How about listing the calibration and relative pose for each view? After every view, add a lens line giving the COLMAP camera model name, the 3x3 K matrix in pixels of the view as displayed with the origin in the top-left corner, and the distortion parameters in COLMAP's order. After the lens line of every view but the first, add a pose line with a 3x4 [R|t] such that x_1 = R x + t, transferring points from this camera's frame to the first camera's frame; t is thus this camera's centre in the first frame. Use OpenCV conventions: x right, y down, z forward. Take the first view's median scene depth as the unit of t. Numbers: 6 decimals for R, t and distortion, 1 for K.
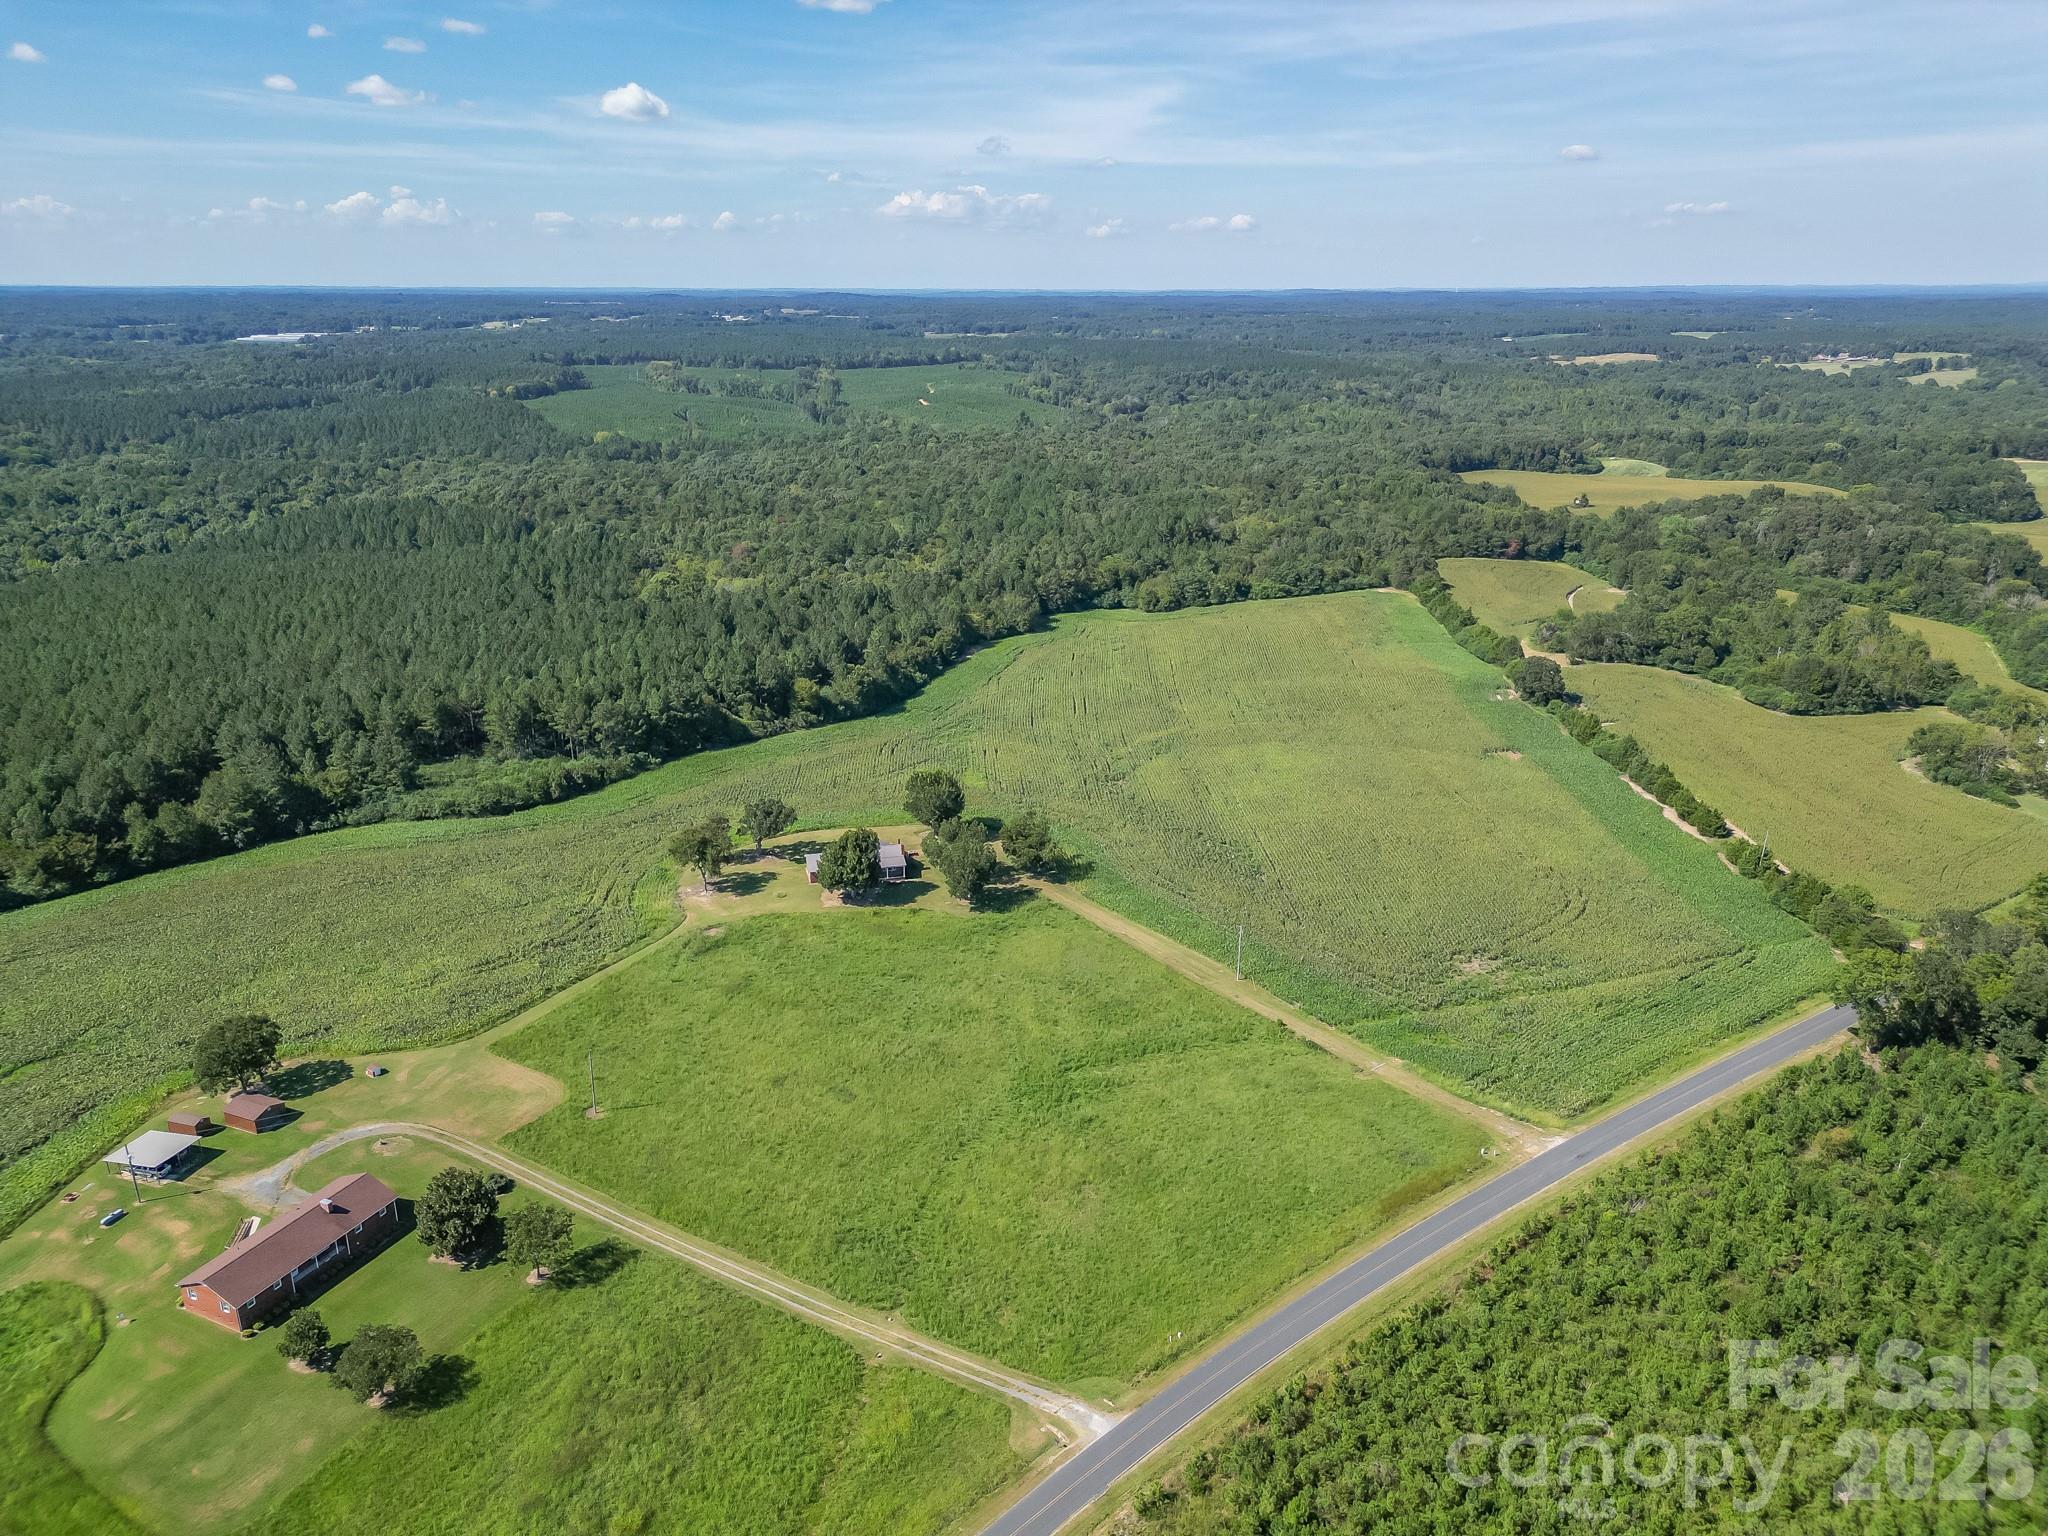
lens RADIAL K [[1432.9, 0, 1024.7], [0, 1432.9, 763.7], [0, 0, 1]] dist [0.067655, -0.057688]
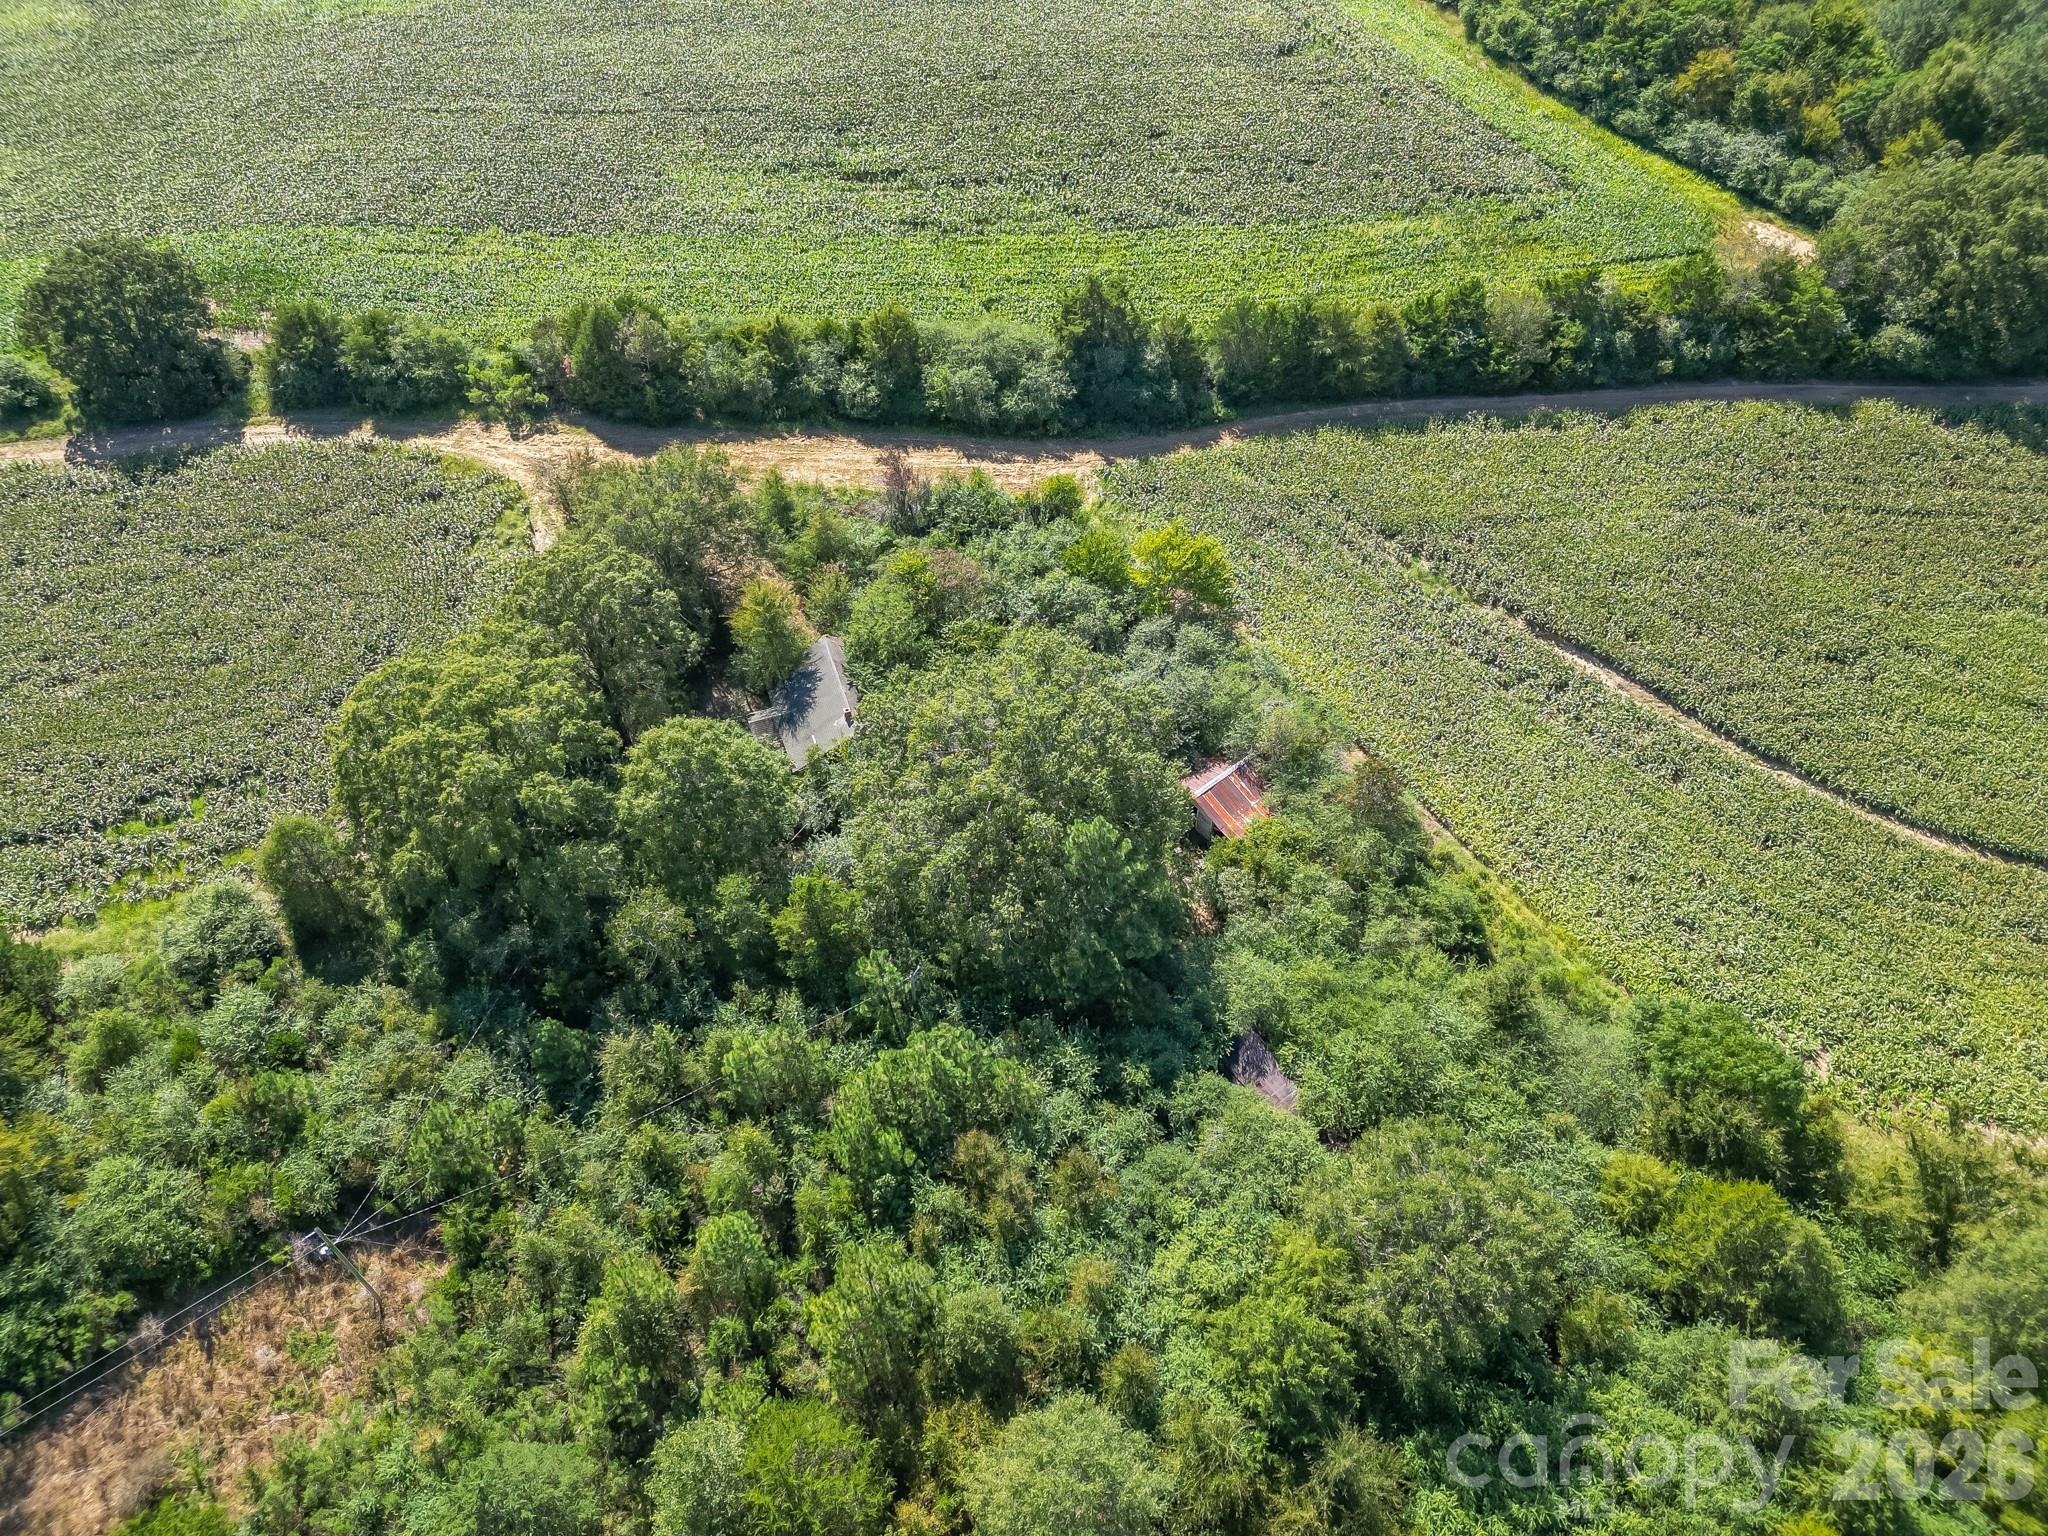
lens RADIAL K [[1432.9, 0, 1020.6], [0, 1432.9, 770.7], [0, 0, 1]] dist [0.067655, -0.057688]
pose [[0.070497, 0.763561, -0.641876, 0.411746], [-0.306456, 0.628936, 0.714510, -0.177729], [0.949271, 0.146336, 0.278336, 0.712202]]
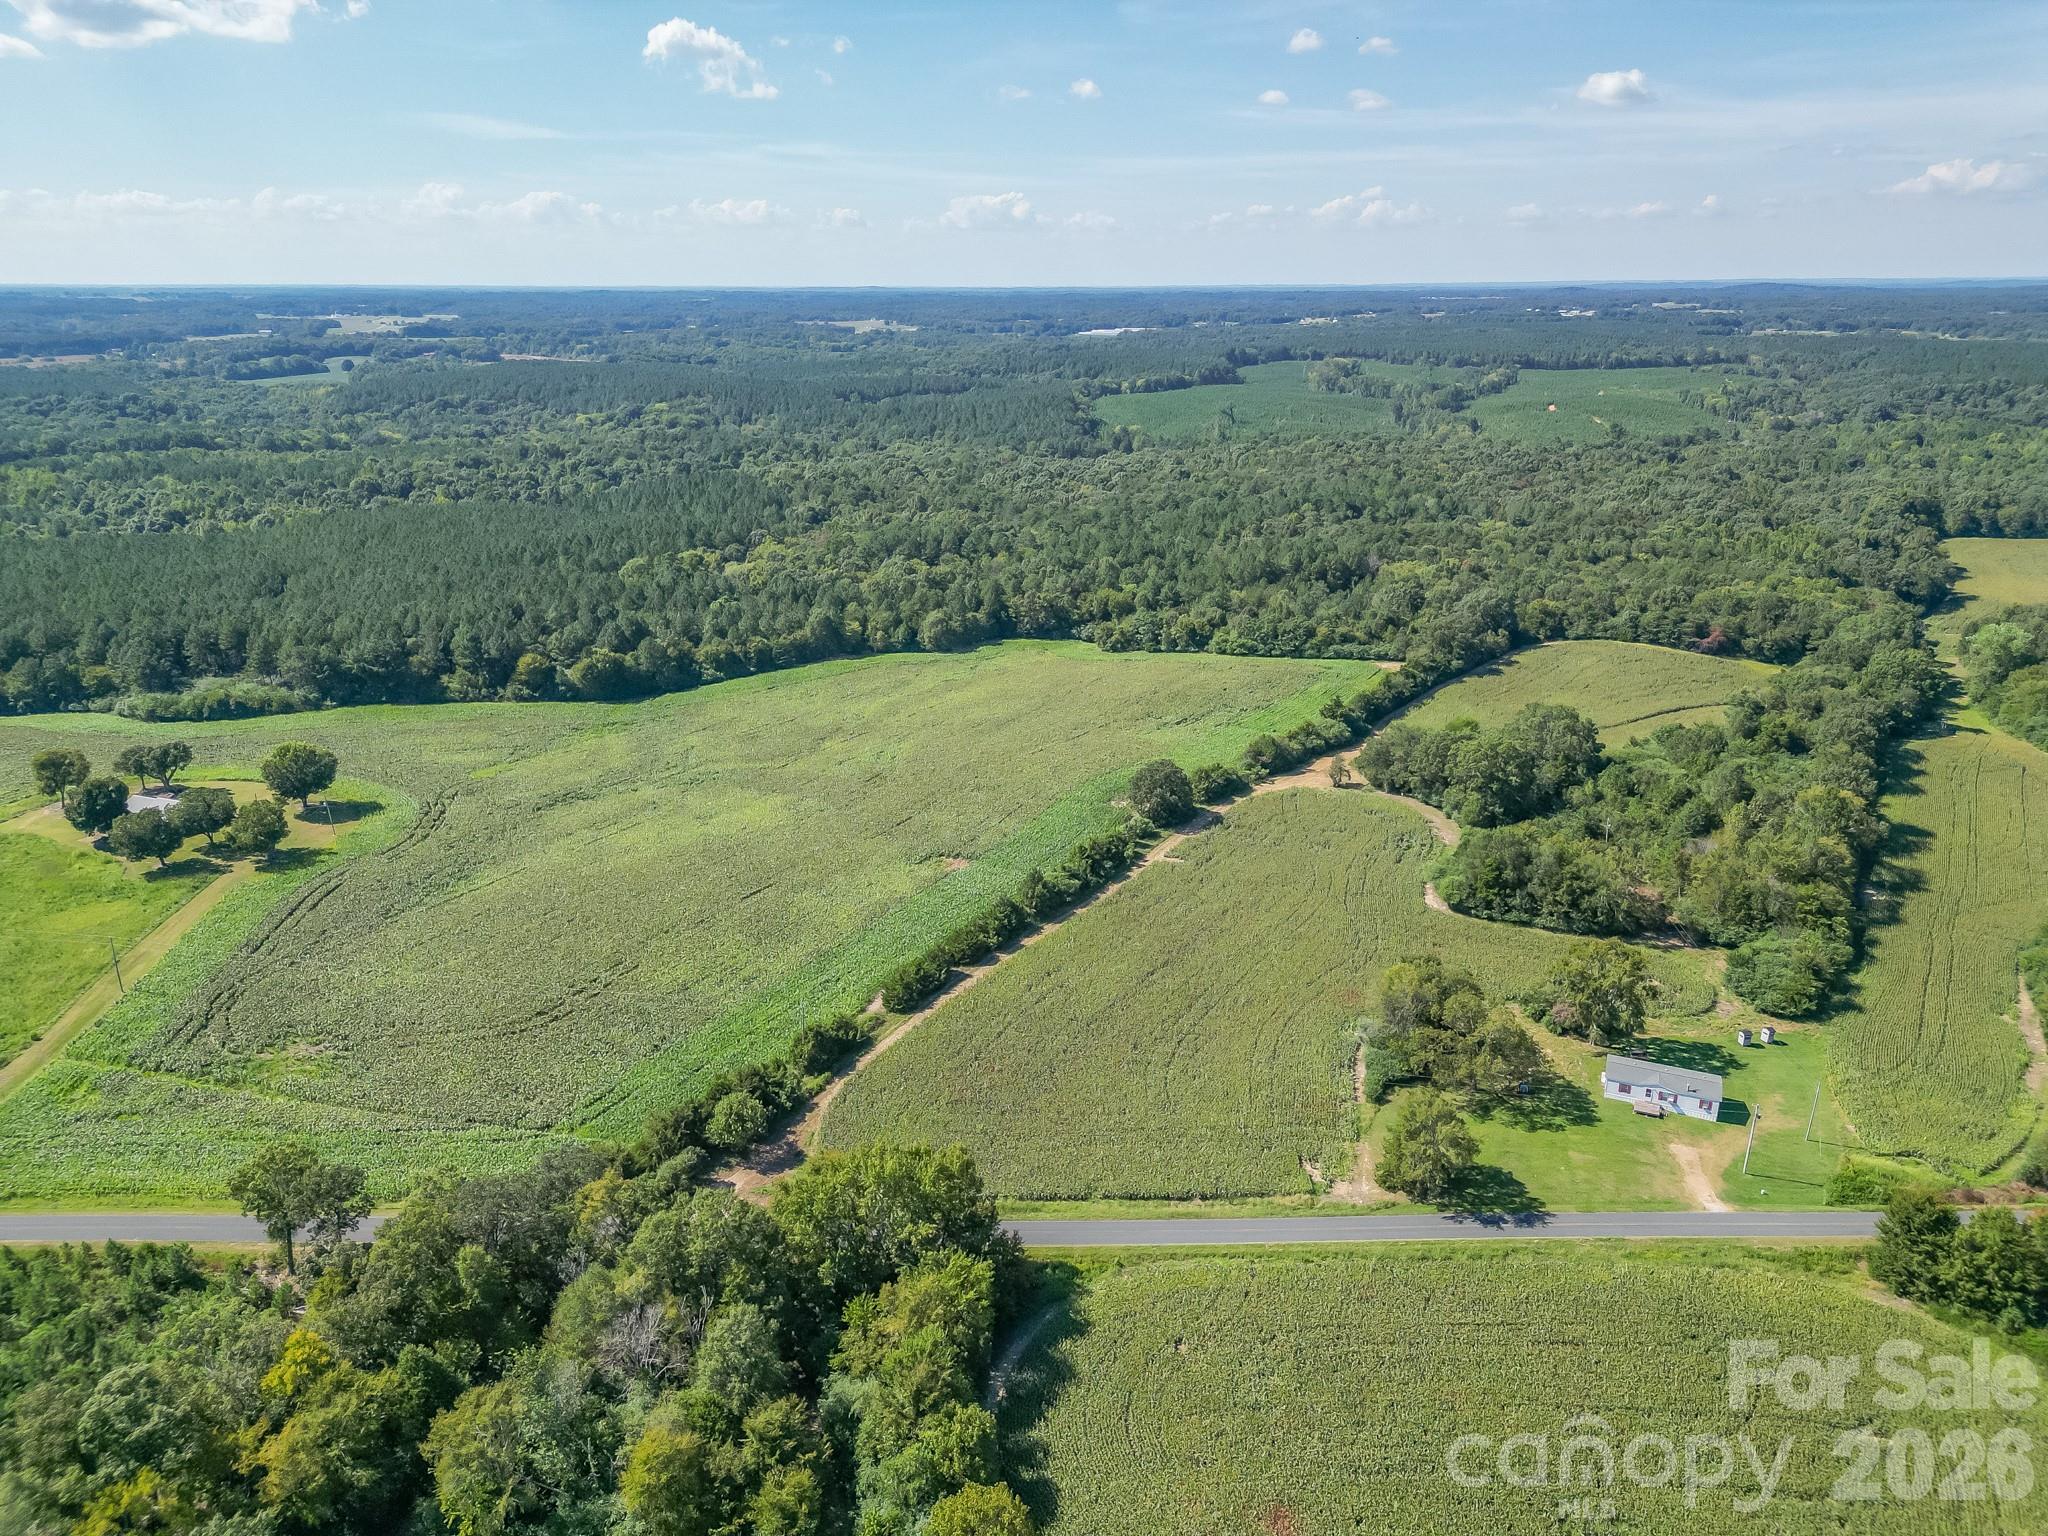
lens RADIAL K [[1432.9, 0, 1022.7], [0, 1432.9, 772.1], [0, 0, 1]] dist [0.067655, -0.057688]
pose [[0.818631, 0.183126, -0.544342, 0.459474], [-0.178560, 0.981985, 0.061823, -0.065506], [0.545857, 0.046588, 0.836582, 0.198770]]
